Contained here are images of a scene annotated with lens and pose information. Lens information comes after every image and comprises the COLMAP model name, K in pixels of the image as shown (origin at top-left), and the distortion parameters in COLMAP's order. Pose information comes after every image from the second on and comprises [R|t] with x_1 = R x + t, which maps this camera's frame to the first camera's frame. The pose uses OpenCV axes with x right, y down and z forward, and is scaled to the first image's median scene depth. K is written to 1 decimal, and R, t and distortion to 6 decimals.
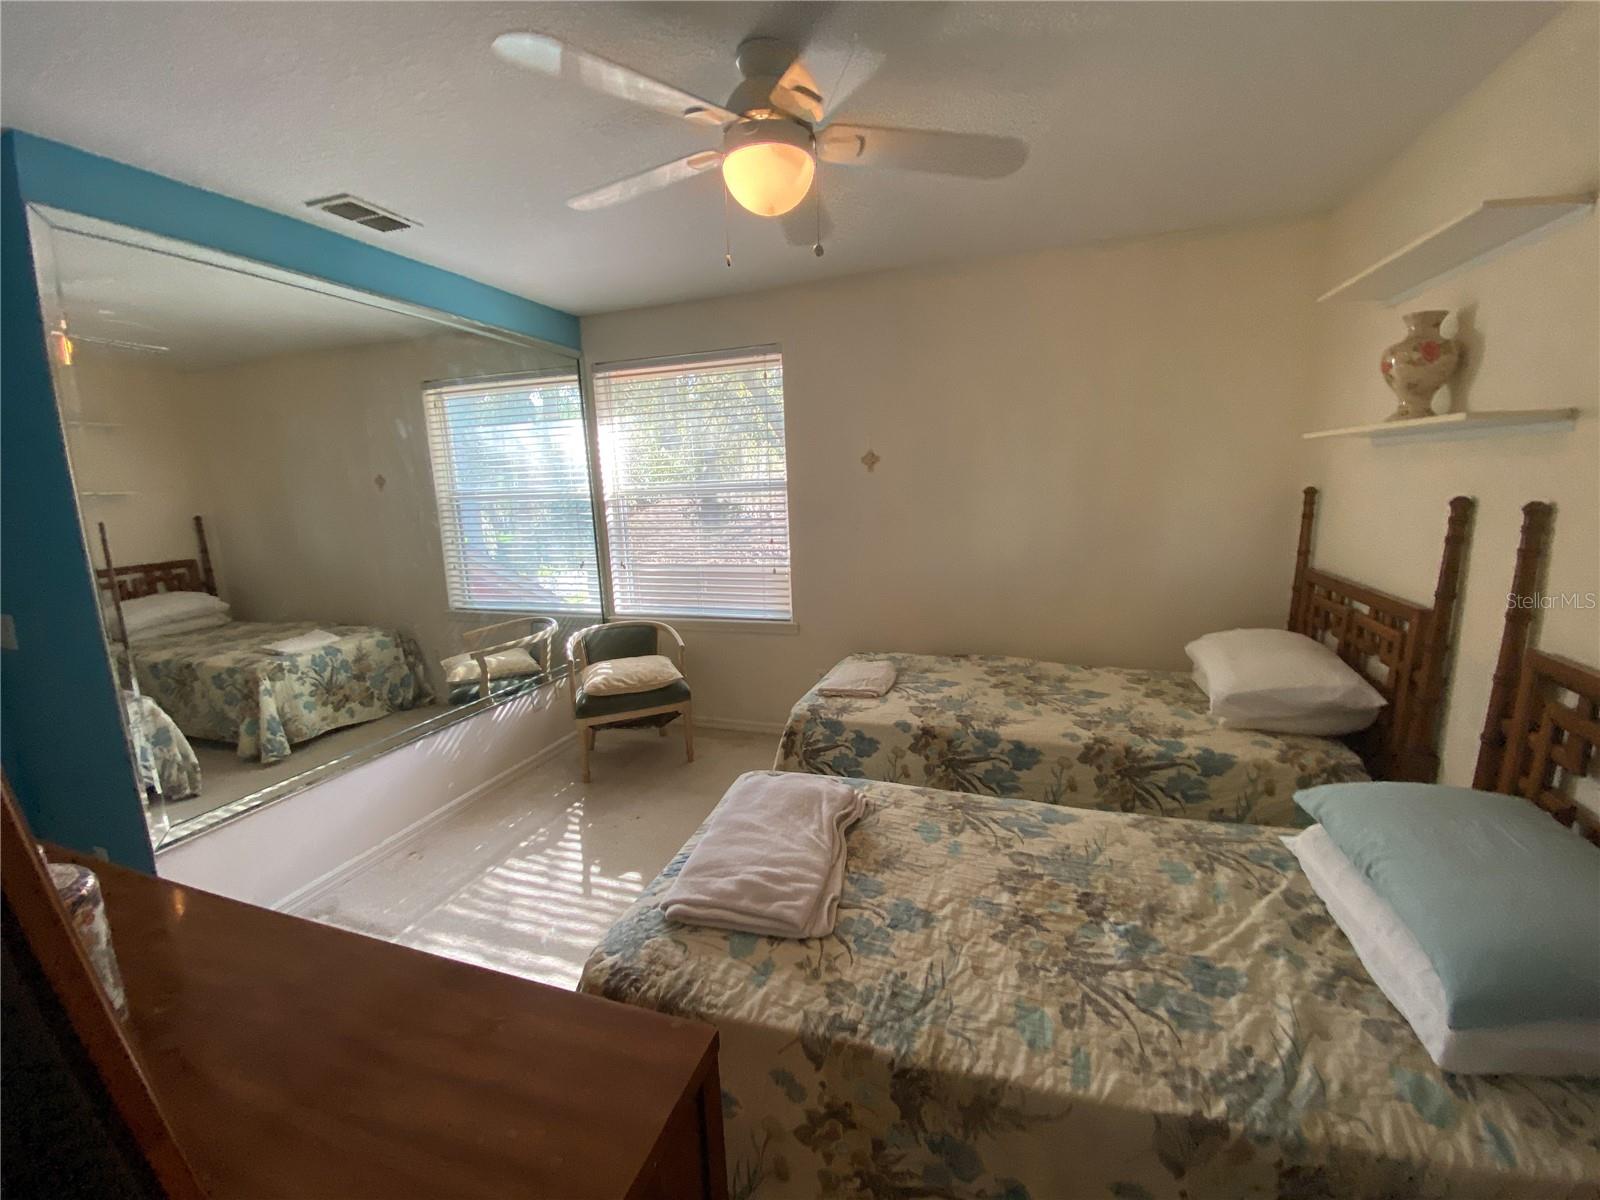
lens RADIAL K [[654.7, 0, 793.1], [0, 654.7, 593.0], [0, 0, 1]] dist [0.066351, -0.048450]
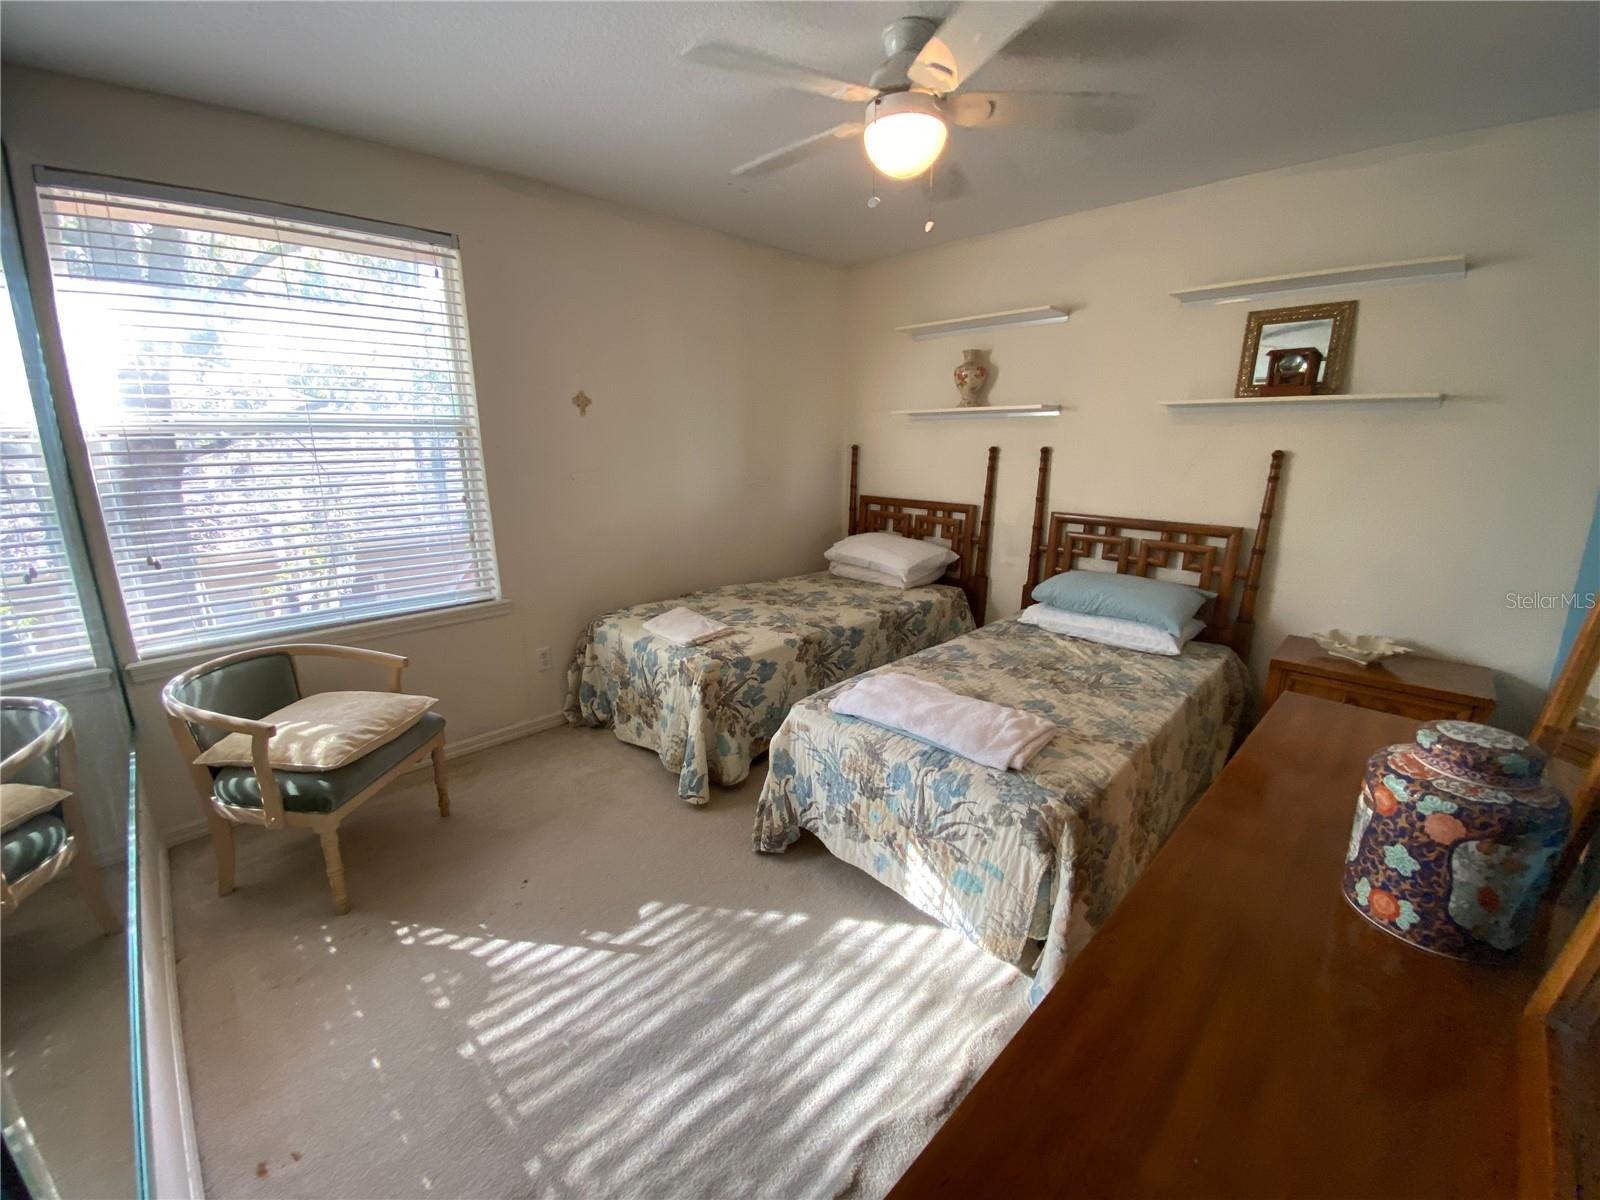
lens RADIAL K [[654.7, 0, 793.1], [0, 654.7, 593.0], [0, 0, 1]] dist [0.066351, -0.048450]
pose [[0.441455, -0.172656, 0.880515, -0.805474], [0.134203, 0.982979, 0.125464, -0.026402], [-0.887190, 0.062781, 0.457112, 0.451090]]
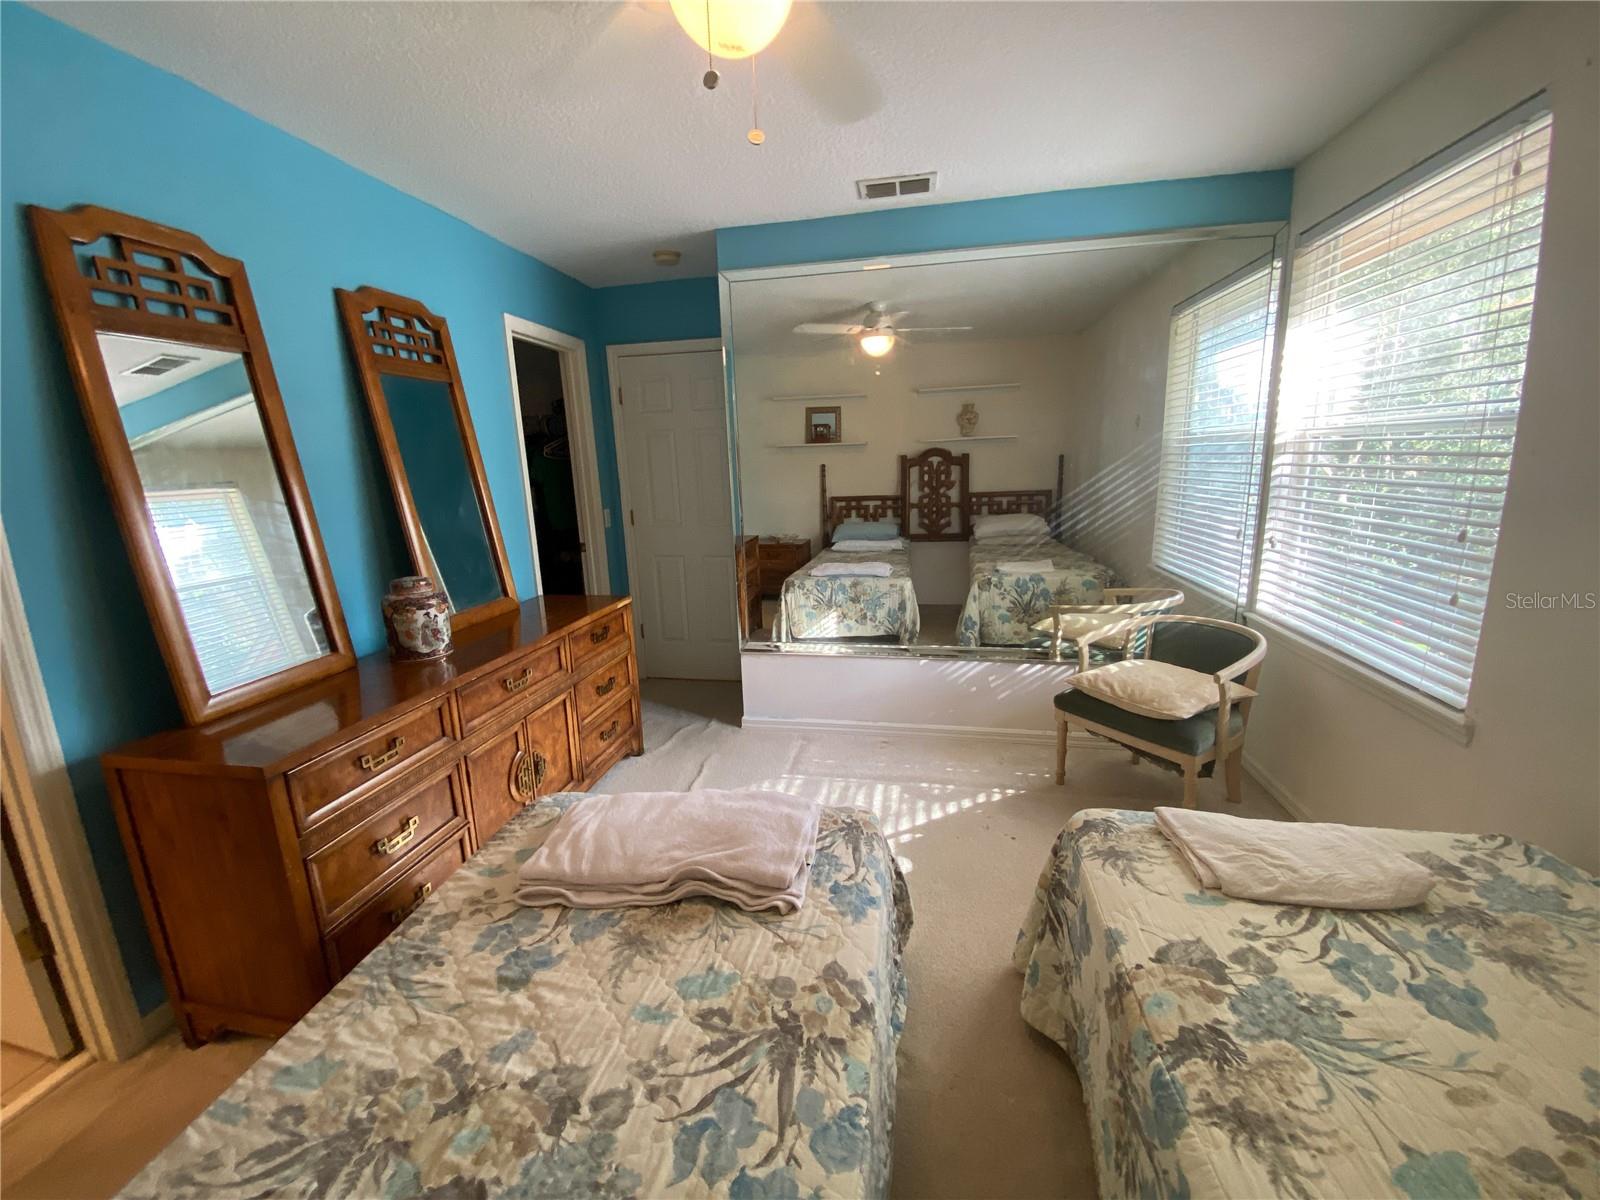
lens RADIAL K [[649.4, 0, 781.7], [0, 649.4, 584.1], [0, 0, 1]] dist [0.035351, -0.024710]
pose [[0.126797, 0.215025, -0.968342, 0.520701], [-0.134153, 0.970970, 0.198042, -0.103882], [0.982815, 0.104795, 0.151962, 0.653738]]
